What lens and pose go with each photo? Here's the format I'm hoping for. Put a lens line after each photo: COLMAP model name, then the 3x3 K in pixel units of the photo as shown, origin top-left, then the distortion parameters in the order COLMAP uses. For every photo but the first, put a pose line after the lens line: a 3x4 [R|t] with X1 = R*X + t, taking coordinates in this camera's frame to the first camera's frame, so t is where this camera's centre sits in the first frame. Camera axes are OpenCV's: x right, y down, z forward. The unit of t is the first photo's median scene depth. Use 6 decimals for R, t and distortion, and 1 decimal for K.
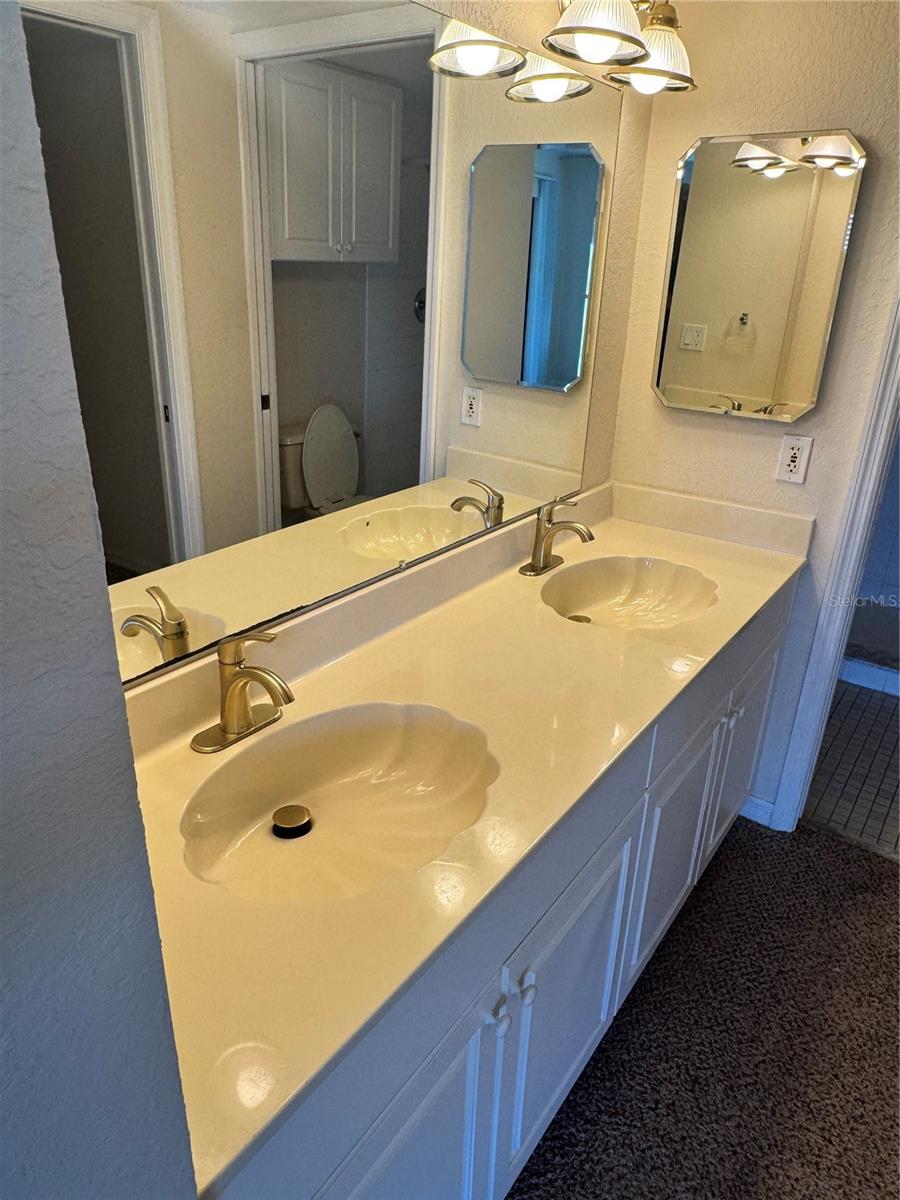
lens RADIAL K [[798.9, 0, 450.3], [0, 798.9, 606.5], [0, 0, 1]] dist [-0.006715, 0.004648]
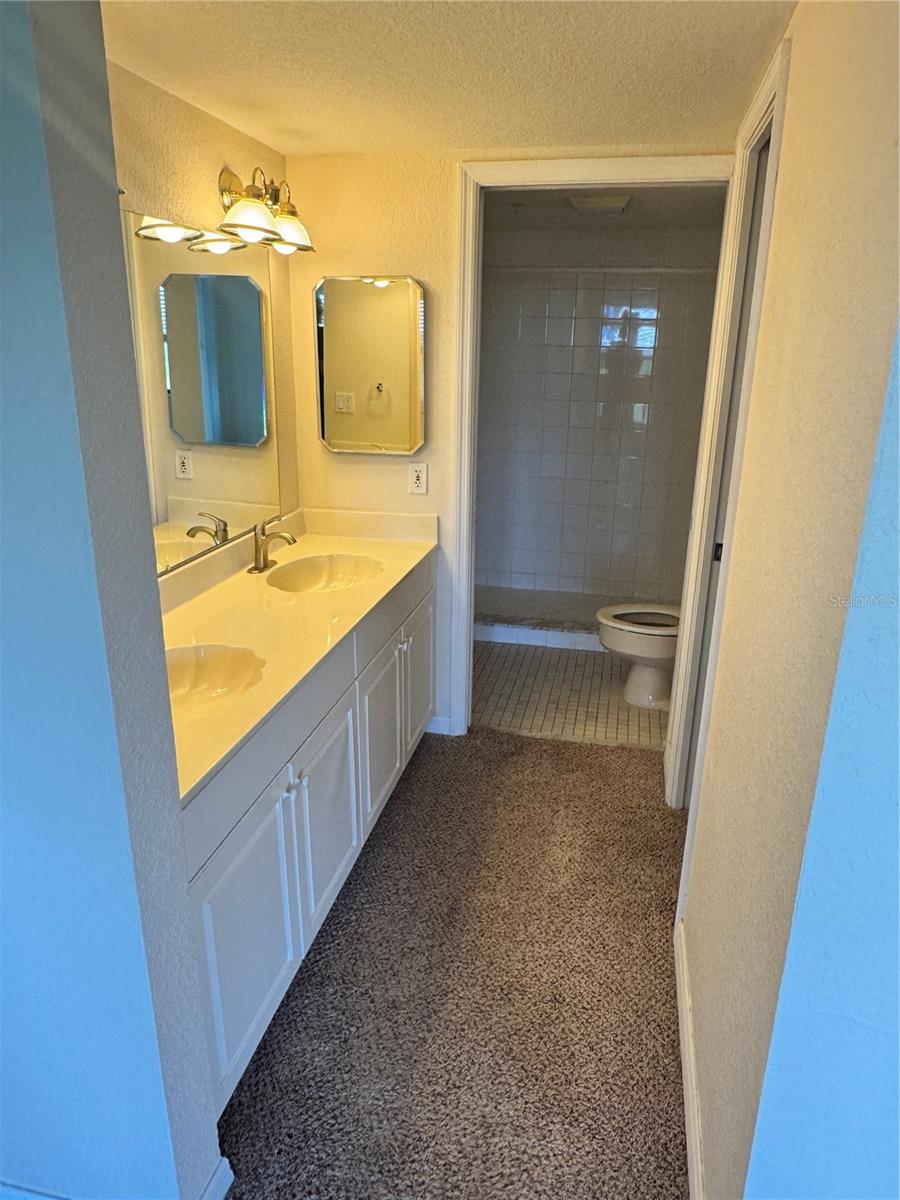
lens RADIAL K [[798.9, 0, 454.6], [0, 798.9, 597.5], [0, 0, 1]] dist [-0.006715, 0.004648]
pose [[0.917427, -0.139159, 0.372778, -0.104841], [0.171205, 0.983748, -0.054111, 0.133209], [-0.359190, 0.113464, 0.926342, -0.409327]]
